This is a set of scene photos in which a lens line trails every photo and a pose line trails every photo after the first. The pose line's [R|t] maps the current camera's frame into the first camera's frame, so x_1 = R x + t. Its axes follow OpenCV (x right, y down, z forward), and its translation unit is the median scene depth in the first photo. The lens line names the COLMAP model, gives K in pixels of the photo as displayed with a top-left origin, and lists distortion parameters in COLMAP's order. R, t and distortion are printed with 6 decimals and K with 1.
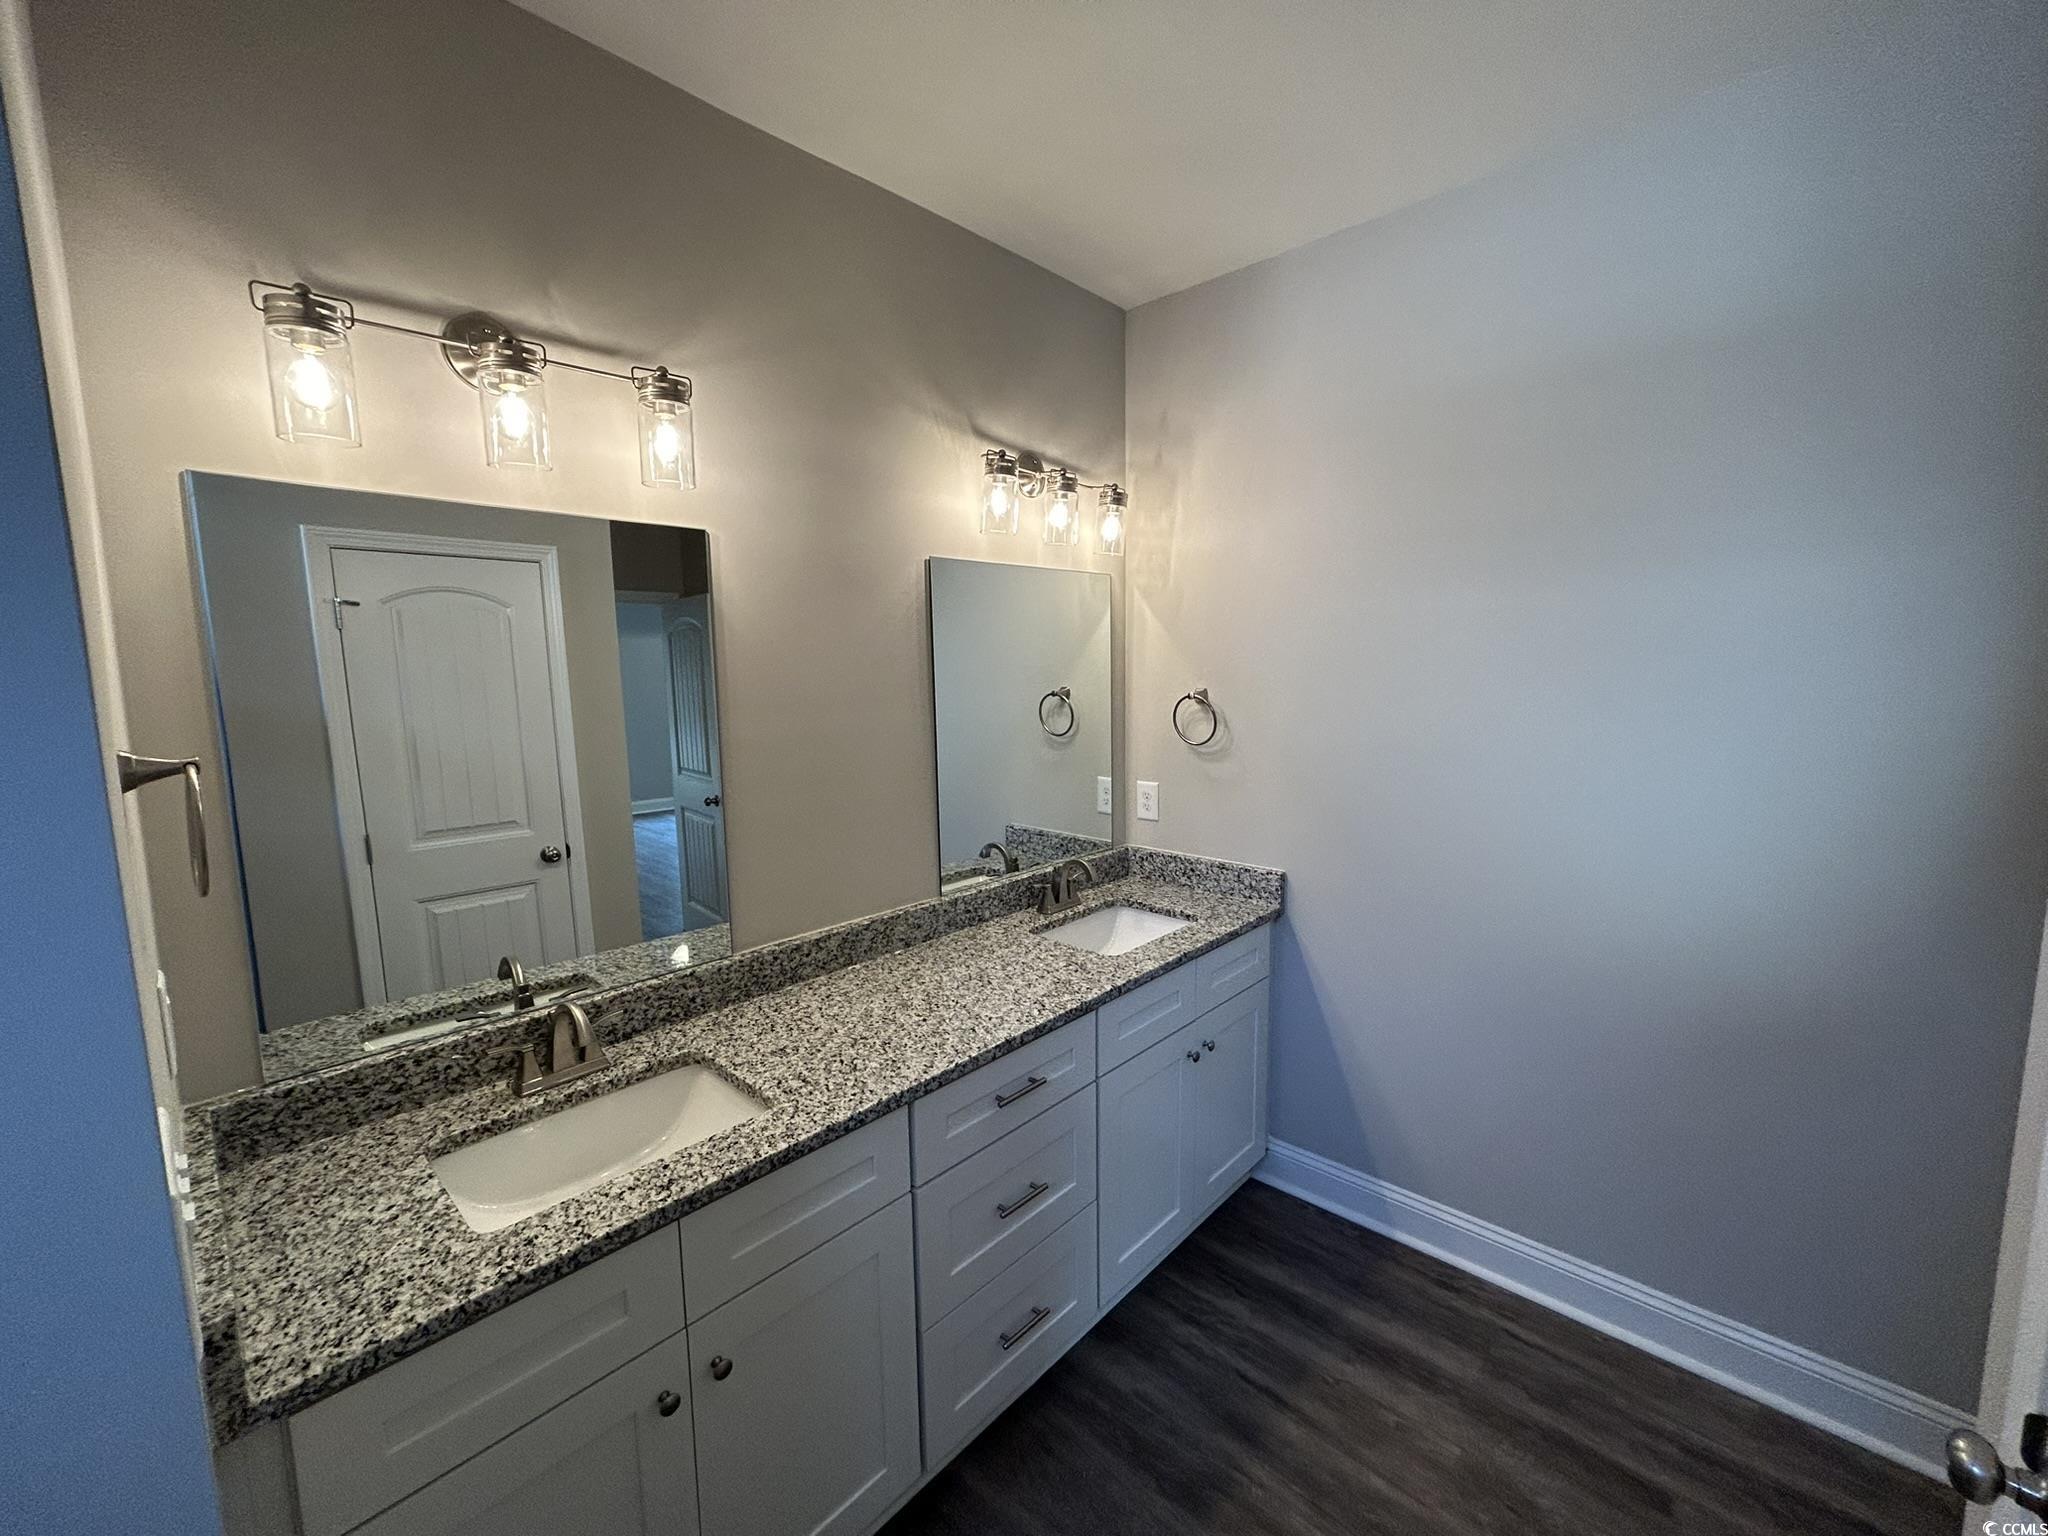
lens RADIAL K [[826.3, 0, 1031.6], [0, 826.3, 766.4], [0, 0, 1]] dist [0.003329, -0.000248]
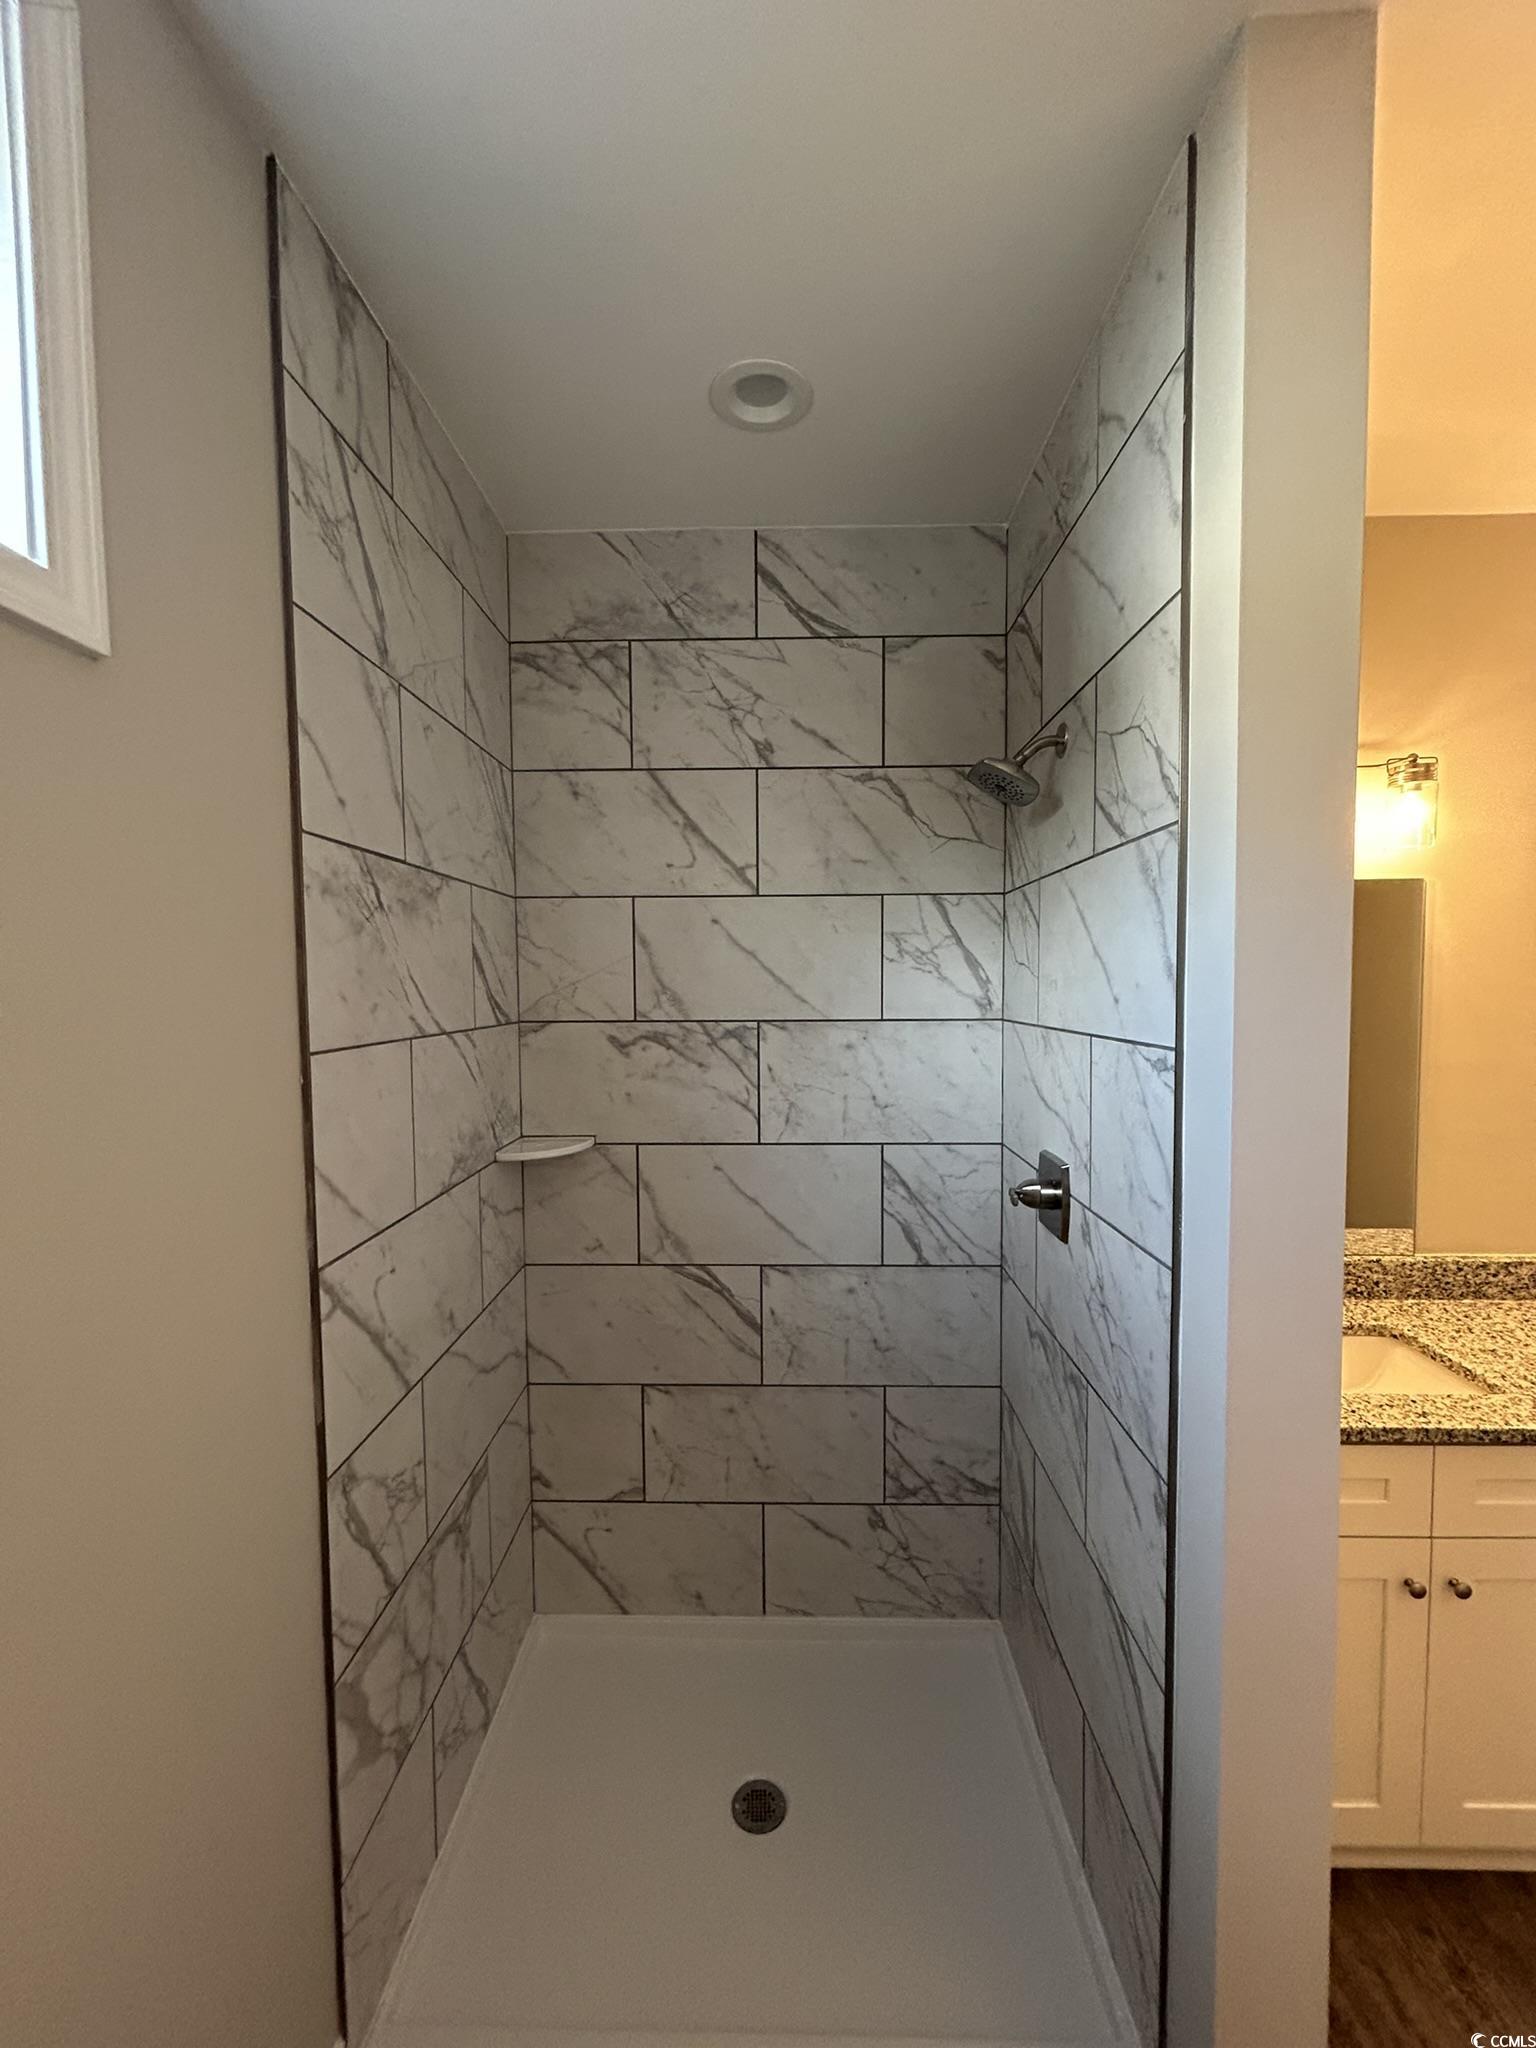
lens RADIAL K [[826.3, 0, 760.6], [0, 826.3, 1019.9], [0, 0, 1]] dist [0.003329, -0.000248]
pose [[0.670636, 0.052720, -0.739911, -0.151468], [-0.100372, 0.994747, -0.020097, 0.025215], [0.734965, 0.087744, 0.672405, -0.447562]]
